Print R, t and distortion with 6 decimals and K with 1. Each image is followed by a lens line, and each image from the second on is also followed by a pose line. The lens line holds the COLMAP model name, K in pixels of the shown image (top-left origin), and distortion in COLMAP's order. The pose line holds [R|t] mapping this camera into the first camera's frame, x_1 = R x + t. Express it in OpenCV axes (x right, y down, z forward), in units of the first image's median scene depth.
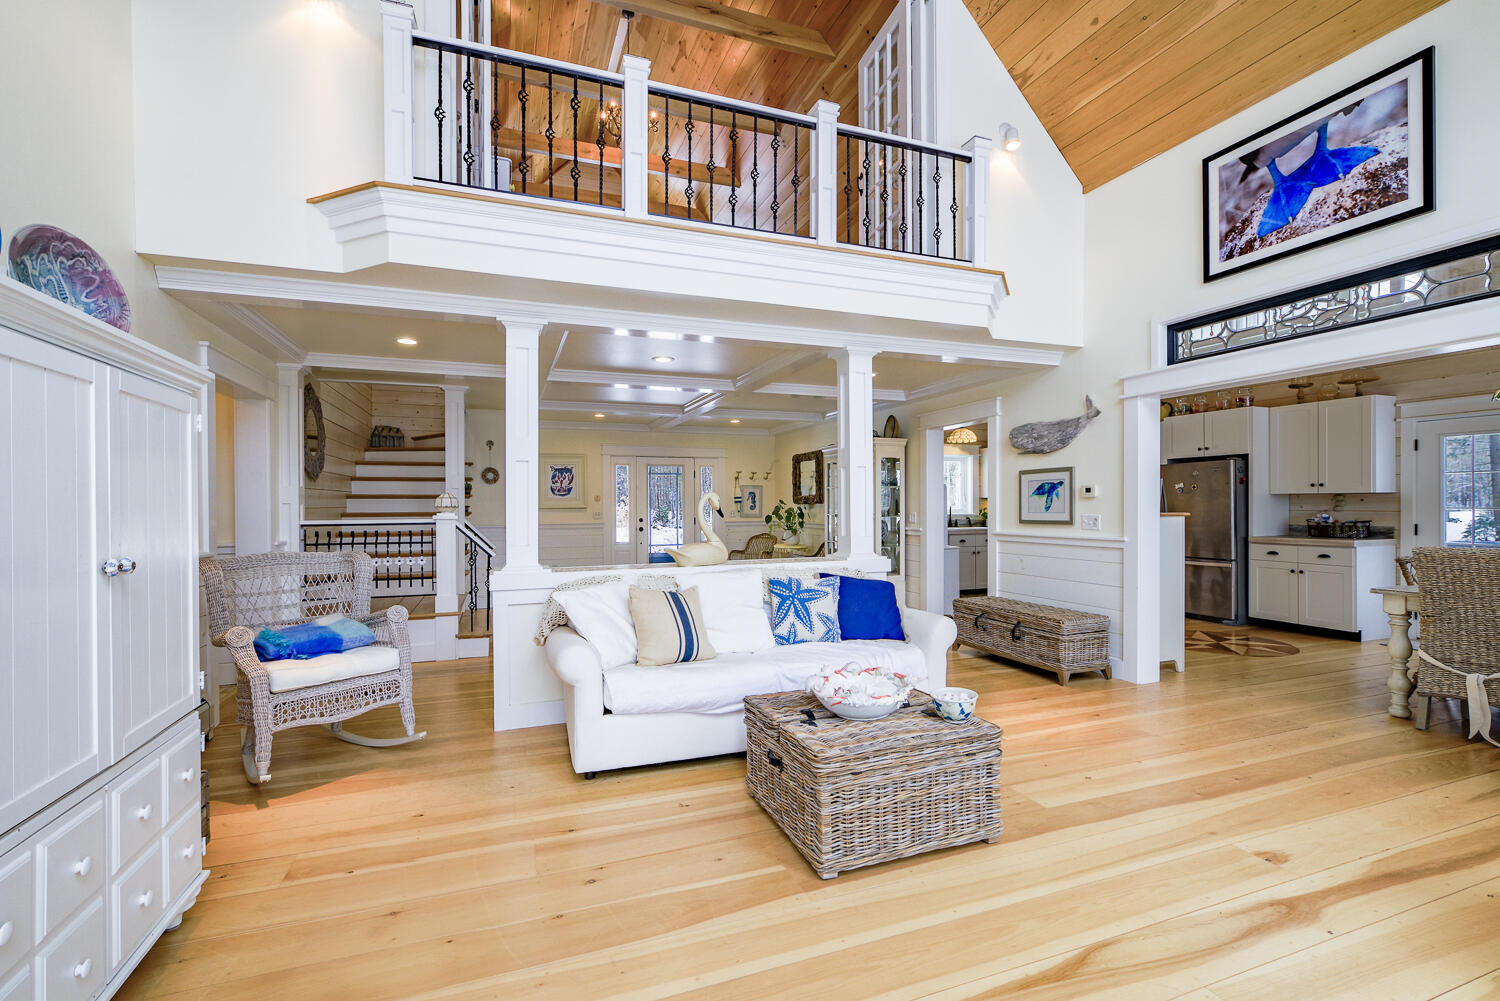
lens RADIAL K [[651.6, 0, 734.4], [0, 651.6, 503.9], [0, 0, 1]] dist [-0.003700, 0.000663]
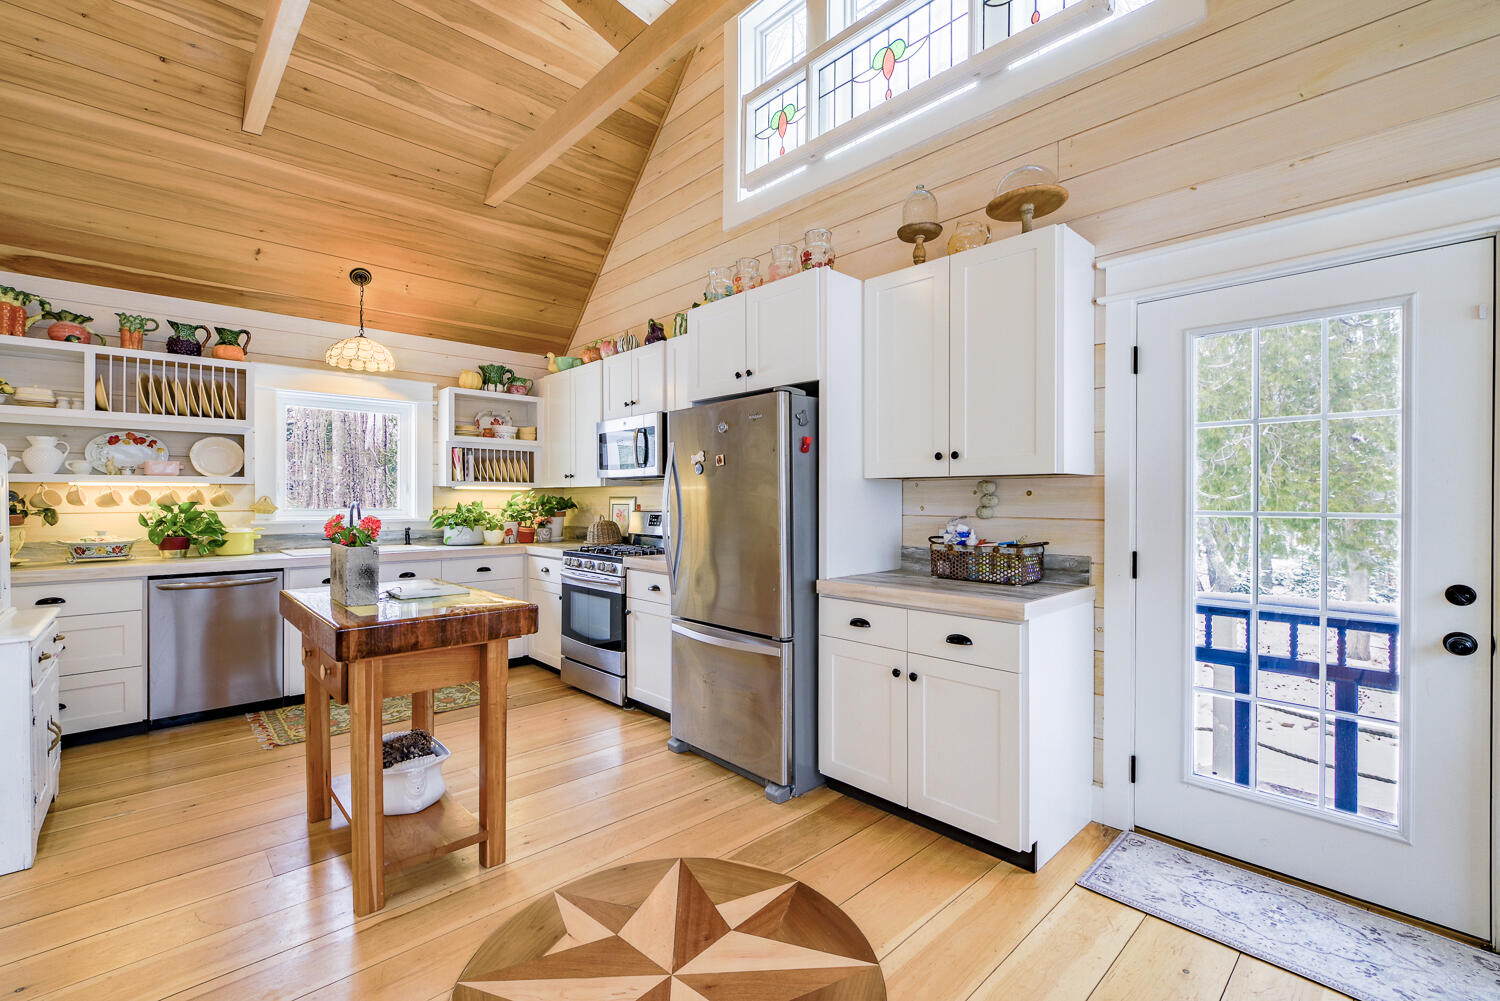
lens RADIAL K [[651.6, 0, 746.0], [0, 651.6, 498.5], [0, 0, 1]] dist [-0.003700, 0.000663]
pose [[0.915368, 0.004294, 0.402595, 1.013855], [-0.004426, 0.999990, -0.000600, -0.001927], [-0.402593, -0.001232, 0.915378, 1.112753]]
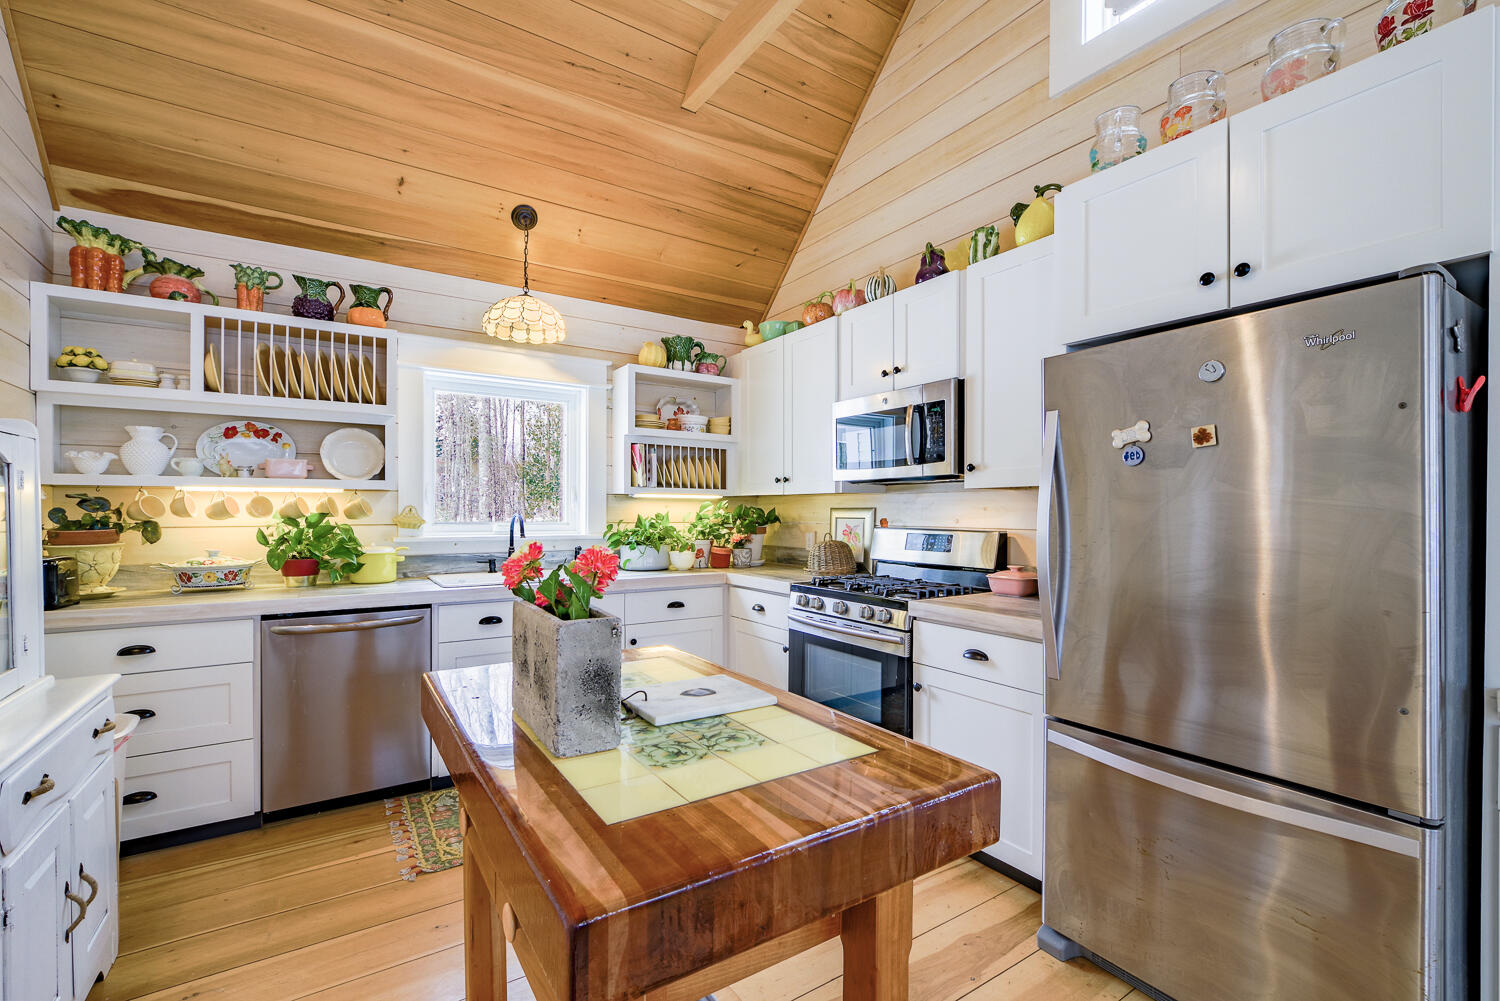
lens RADIAL K [[651.6, 0, 754.0], [0, 651.6, 513.8], [0, 0, 1]] dist [-0.003700, 0.000663]
pose [[0.968363, 0.006065, 0.249471, 0.933825], [-0.007591, 0.999958, 0.005155, -0.000266], [-0.249429, -0.006885, 0.968369, 1.517245]]
